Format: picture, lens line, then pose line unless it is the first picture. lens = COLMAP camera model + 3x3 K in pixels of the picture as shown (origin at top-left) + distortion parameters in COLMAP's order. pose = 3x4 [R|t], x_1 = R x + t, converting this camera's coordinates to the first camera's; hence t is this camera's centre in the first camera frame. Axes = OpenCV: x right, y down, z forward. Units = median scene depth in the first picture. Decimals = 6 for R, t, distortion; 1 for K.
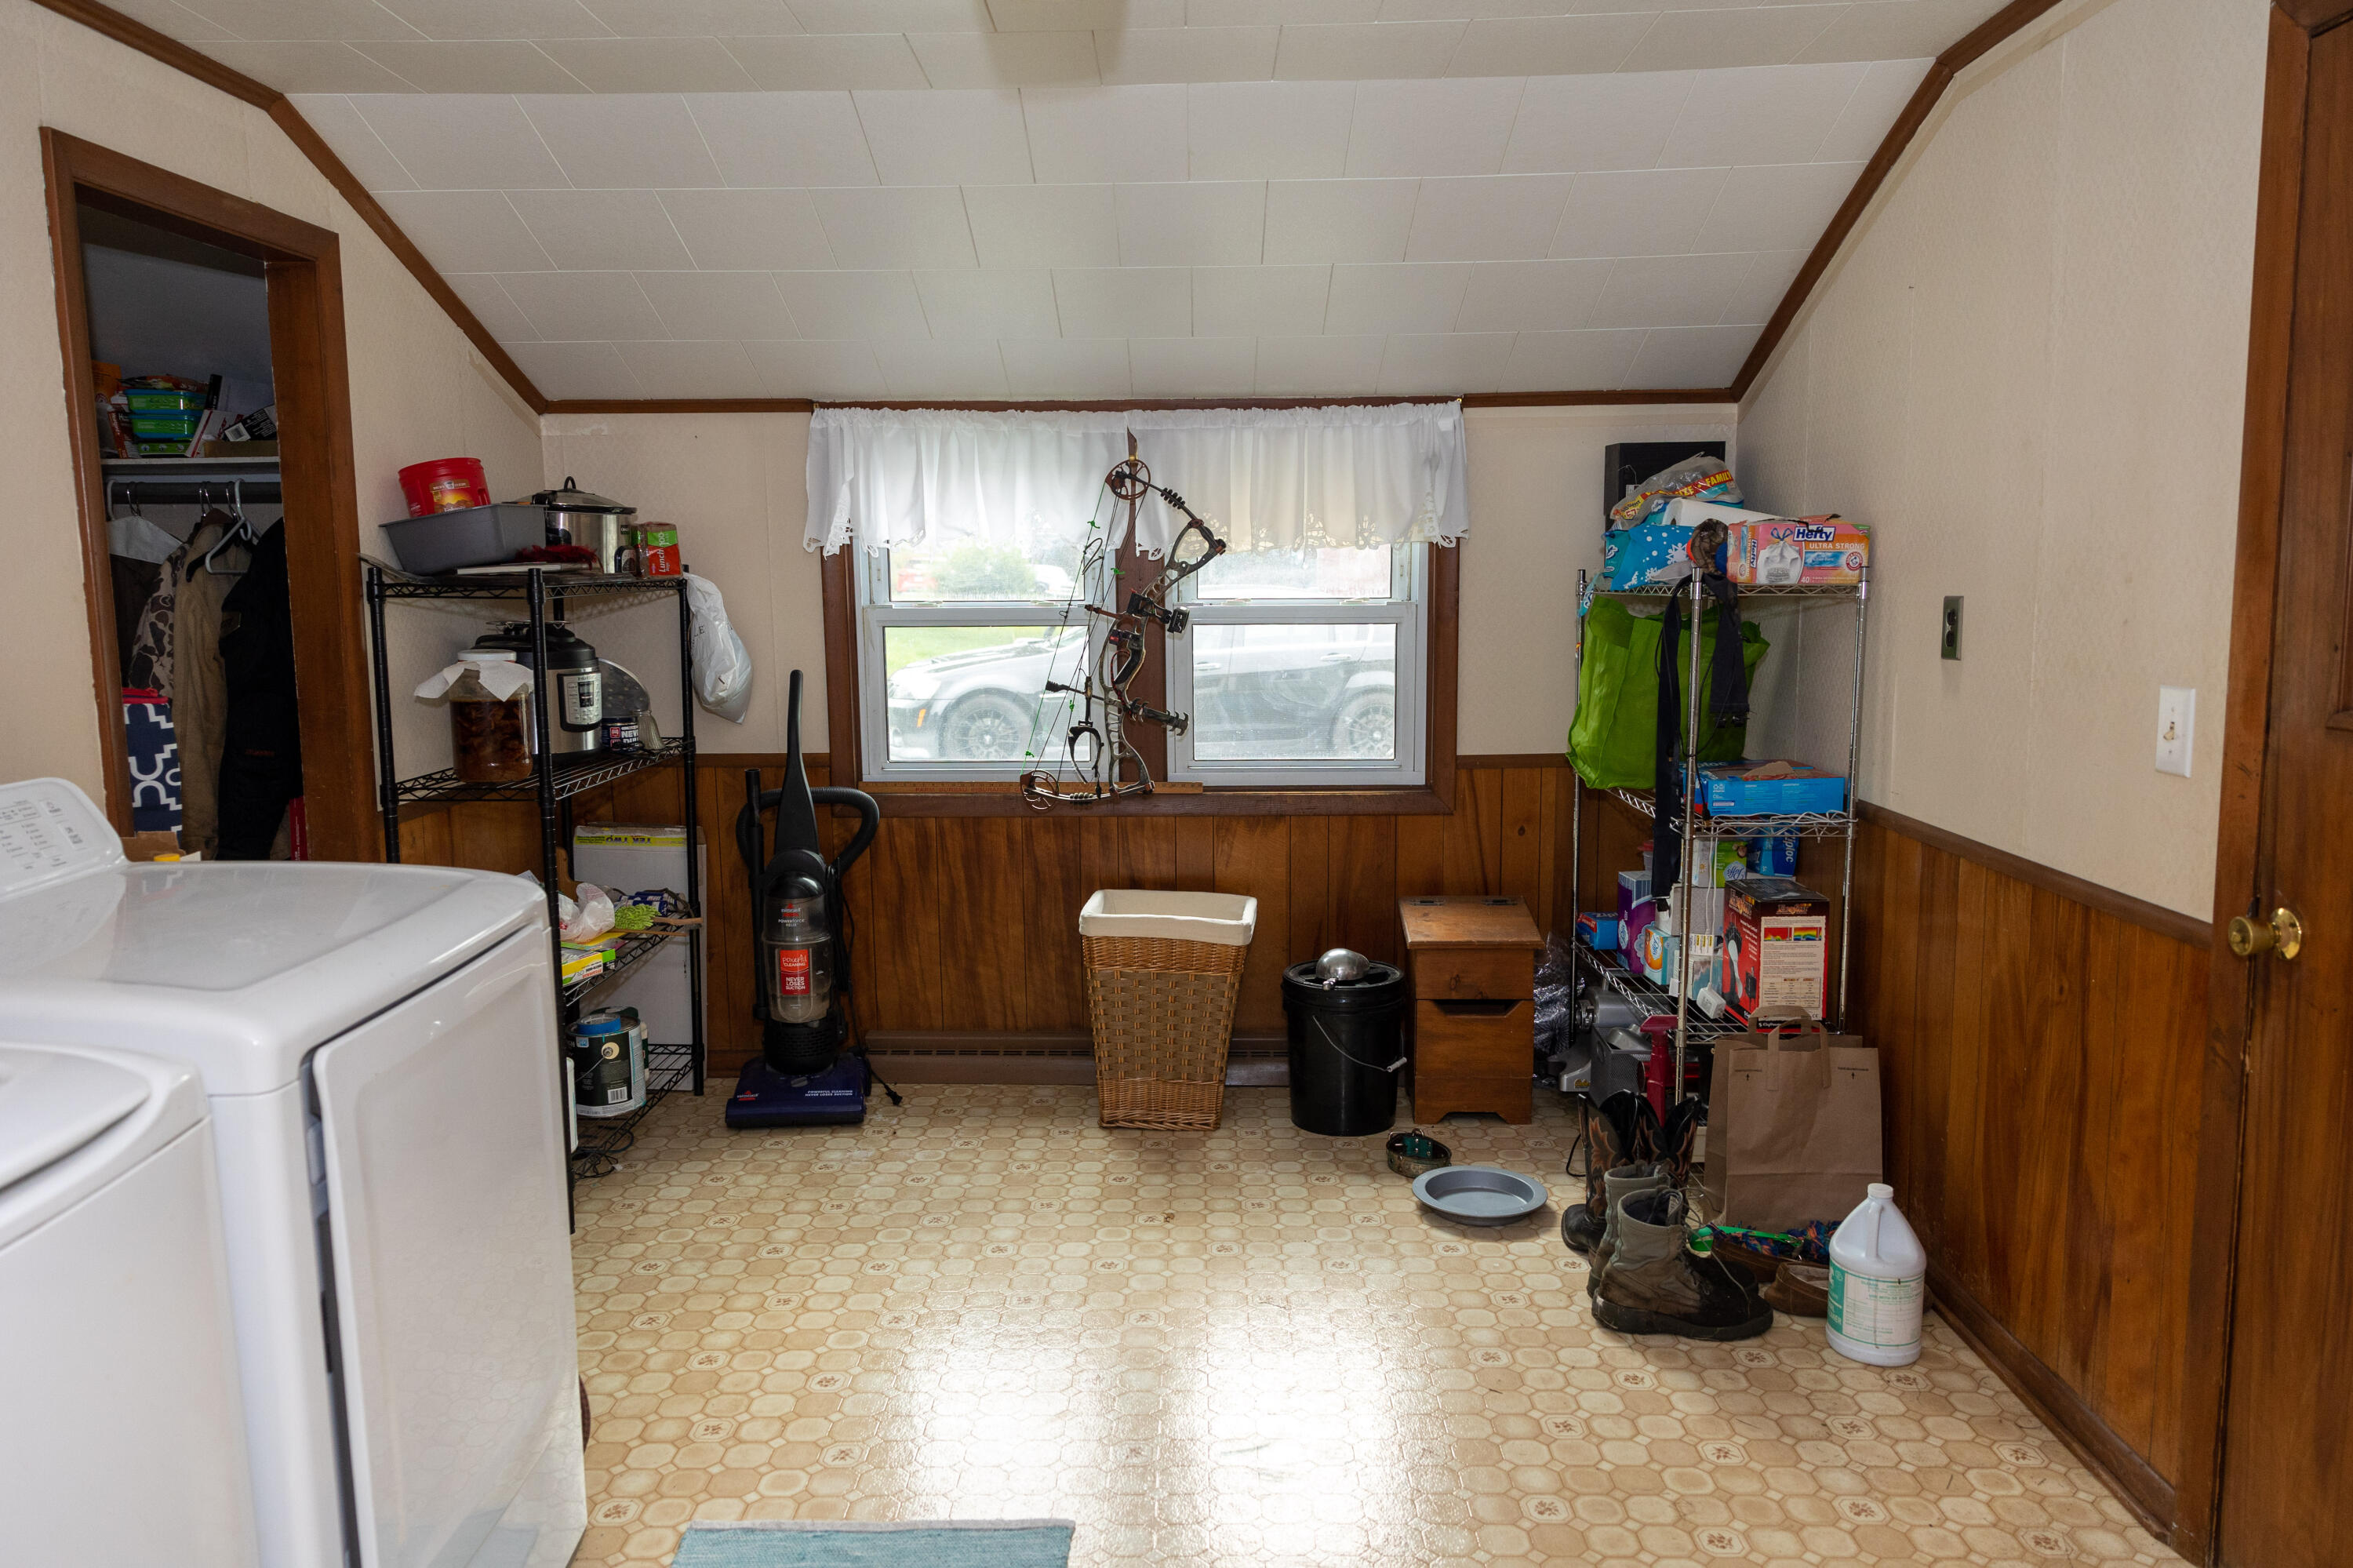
lens RADIAL K [[1601.1, 0, 1167.9], [0, 1601.1, 770.5], [0, 0, 1]] dist [0.011418, -0.007414]
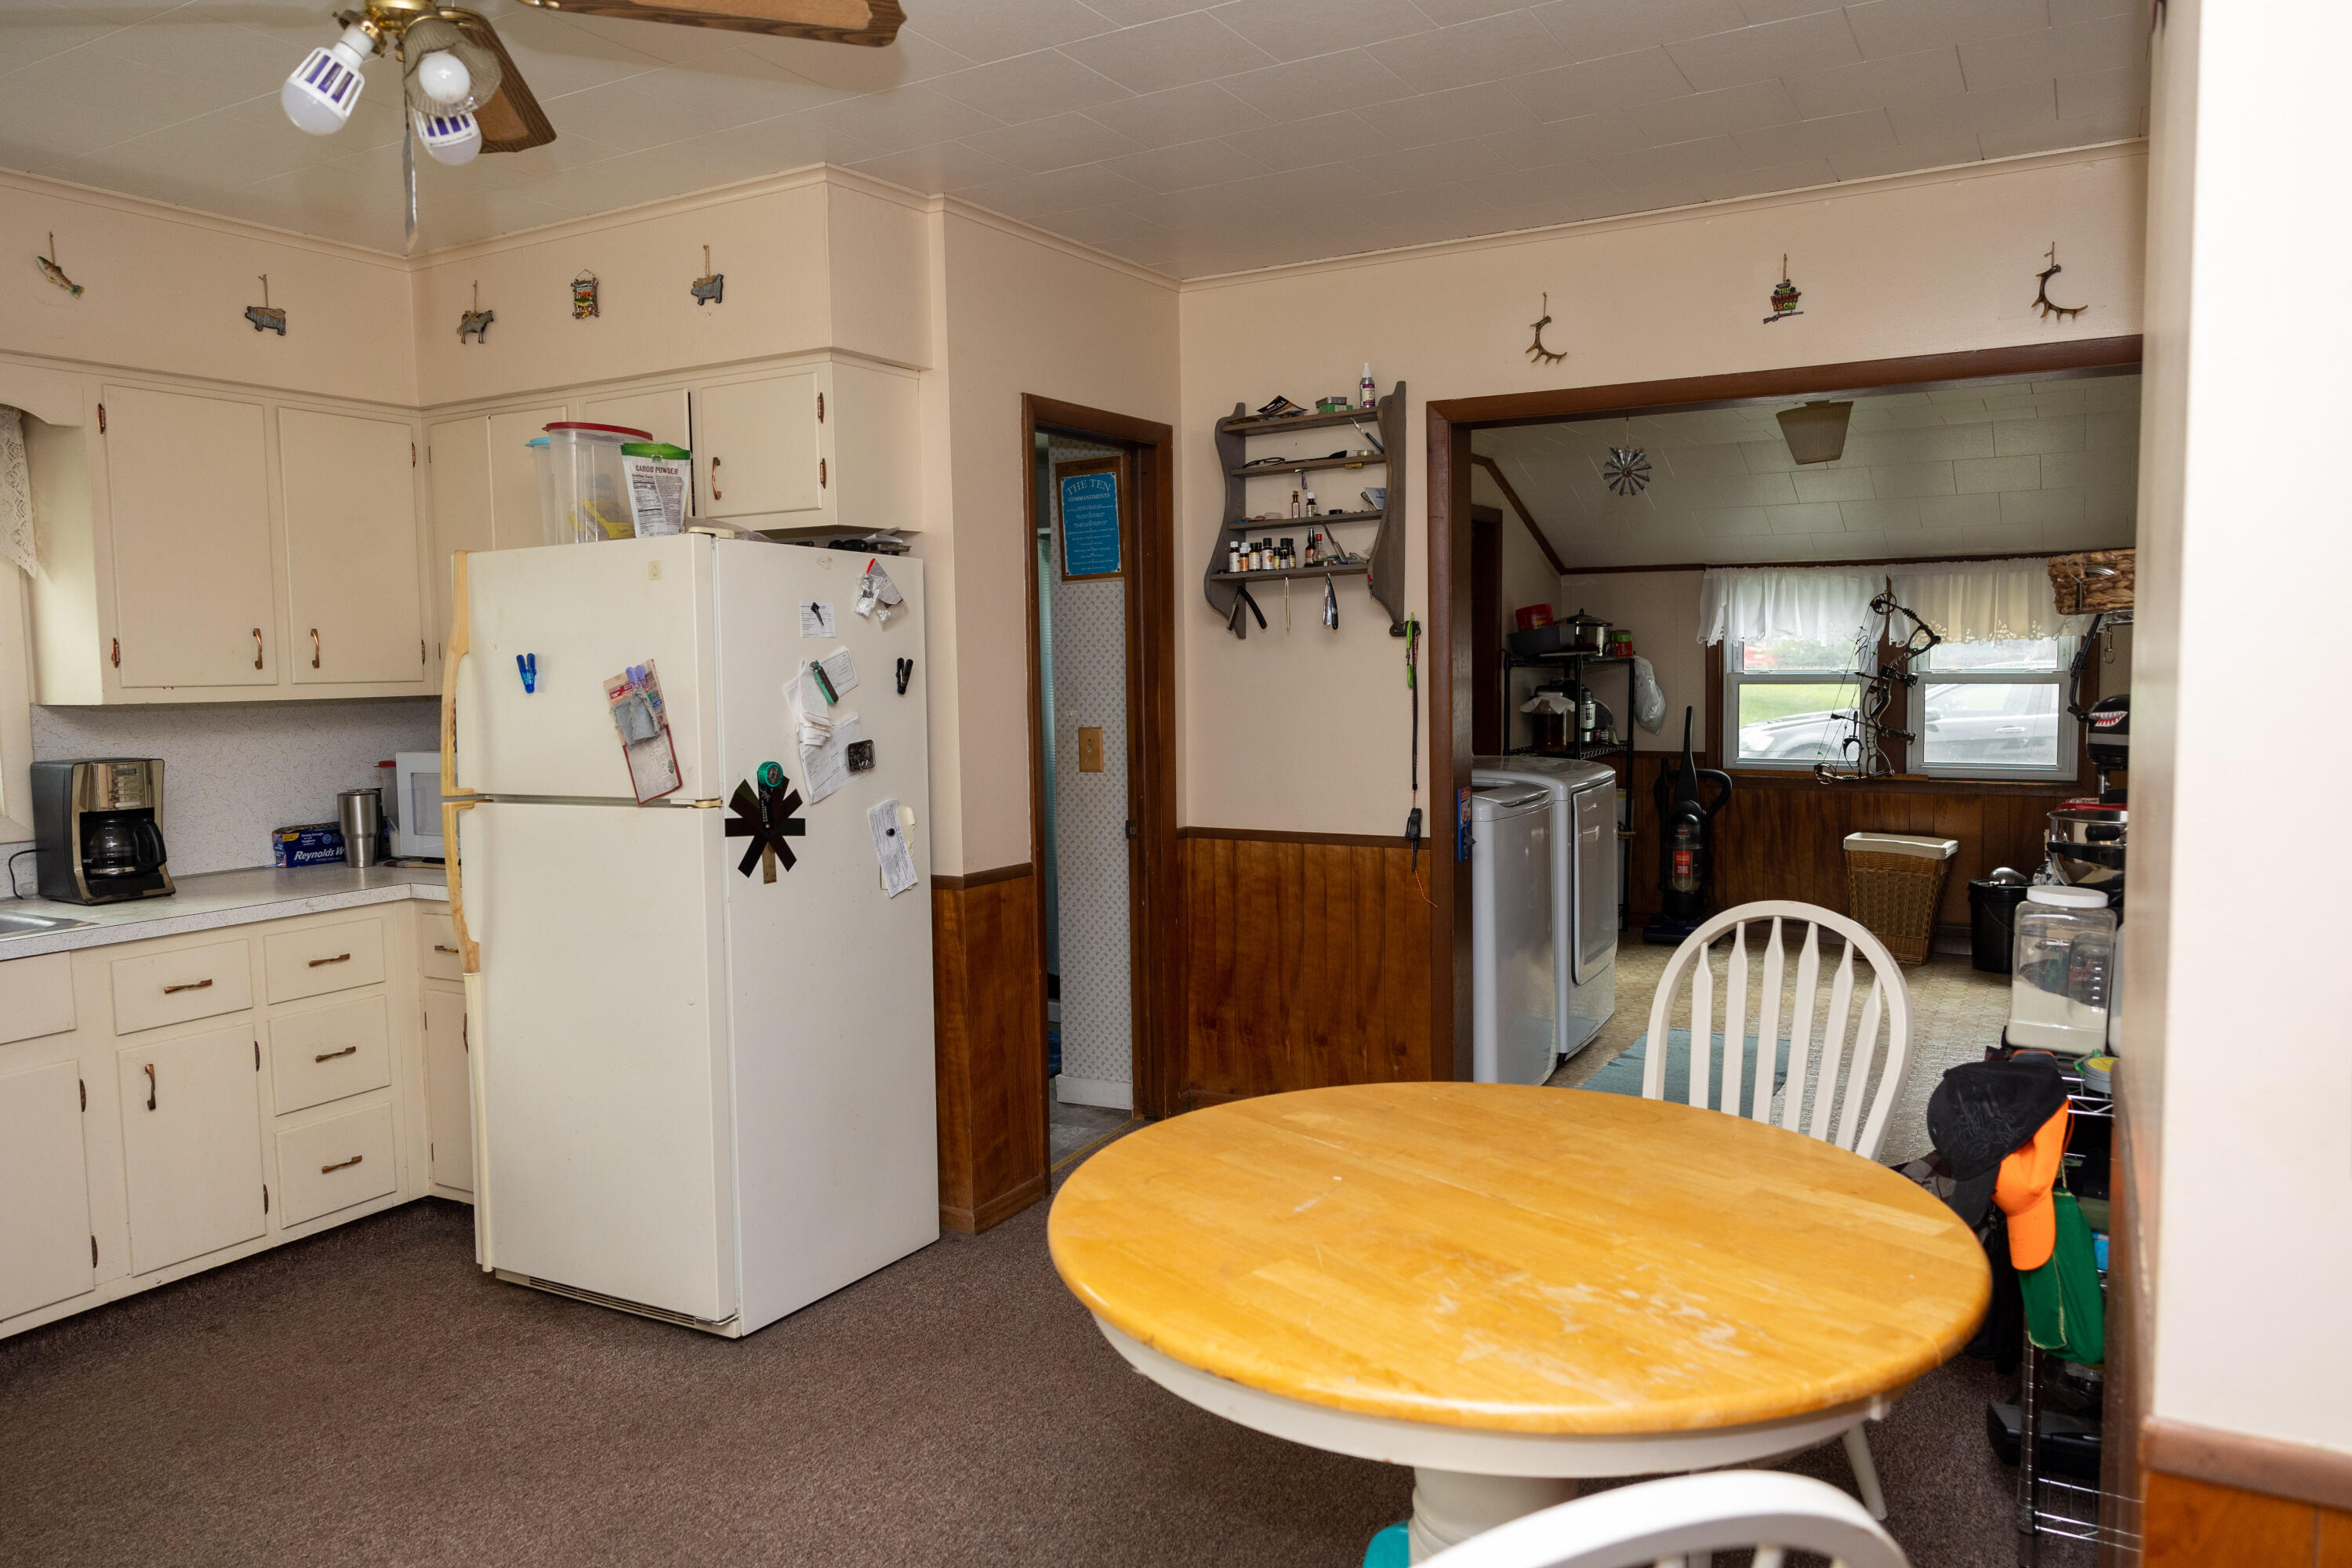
lens RADIAL K [[1600.4, 0, 1177.2], [0, 1600.4, 781.5], [0, 0, 1]] dist [0.011418, -0.007414]
pose [[0.878104, 0.034122, -0.477251, 0.143064], [-0.054649, 0.998079, -0.029189, 0.114956], [0.475338, 0.051712, 0.878282, -0.951636]]
